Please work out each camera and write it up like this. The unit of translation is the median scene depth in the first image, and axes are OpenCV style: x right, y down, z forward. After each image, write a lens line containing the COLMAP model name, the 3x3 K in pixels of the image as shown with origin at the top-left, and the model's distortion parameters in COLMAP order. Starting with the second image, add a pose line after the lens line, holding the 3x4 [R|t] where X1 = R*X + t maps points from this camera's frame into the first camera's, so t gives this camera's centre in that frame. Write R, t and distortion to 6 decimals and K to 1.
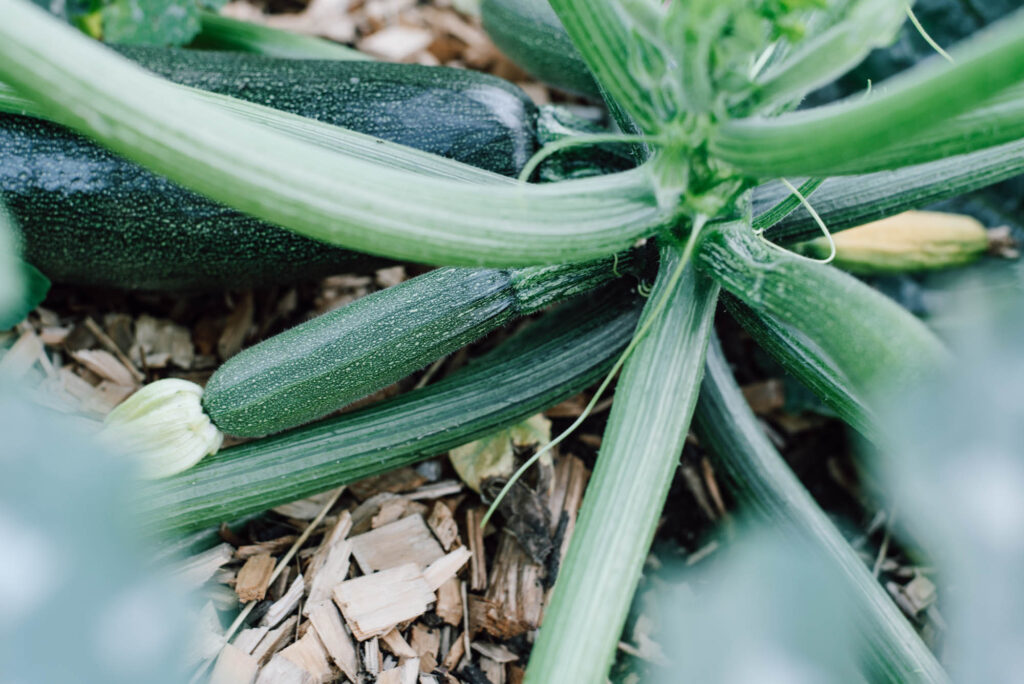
lens RADIAL K [[1575.6, 0, 509.2], [0, 1575.6, 343.1], [0, 0, 1]] dist [0.021184, 0.000000]
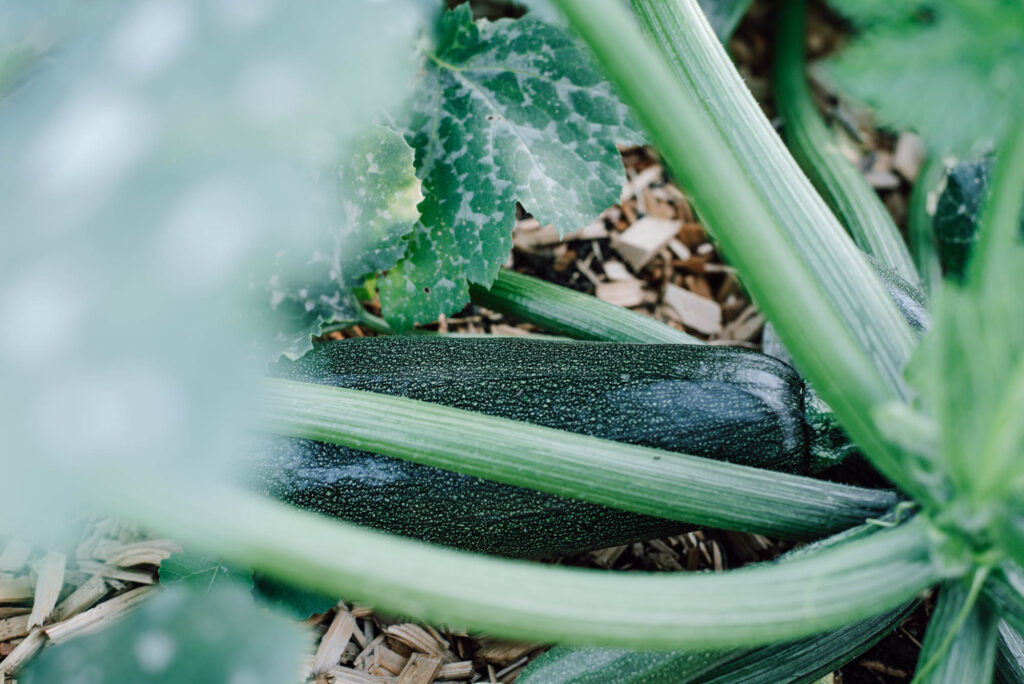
lens RADIAL K [[1575.6, 0, 516.5], [0, 1575.6, 340.1], [0, 0, 1]] dist [0.021184, 0.000000]
pose [[0.987192, -0.067778, -0.144422, -0.016577], [0.080588, 0.993136, 0.084772, -0.289755], [0.137685, -0.095325, 0.985878, -0.039984]]
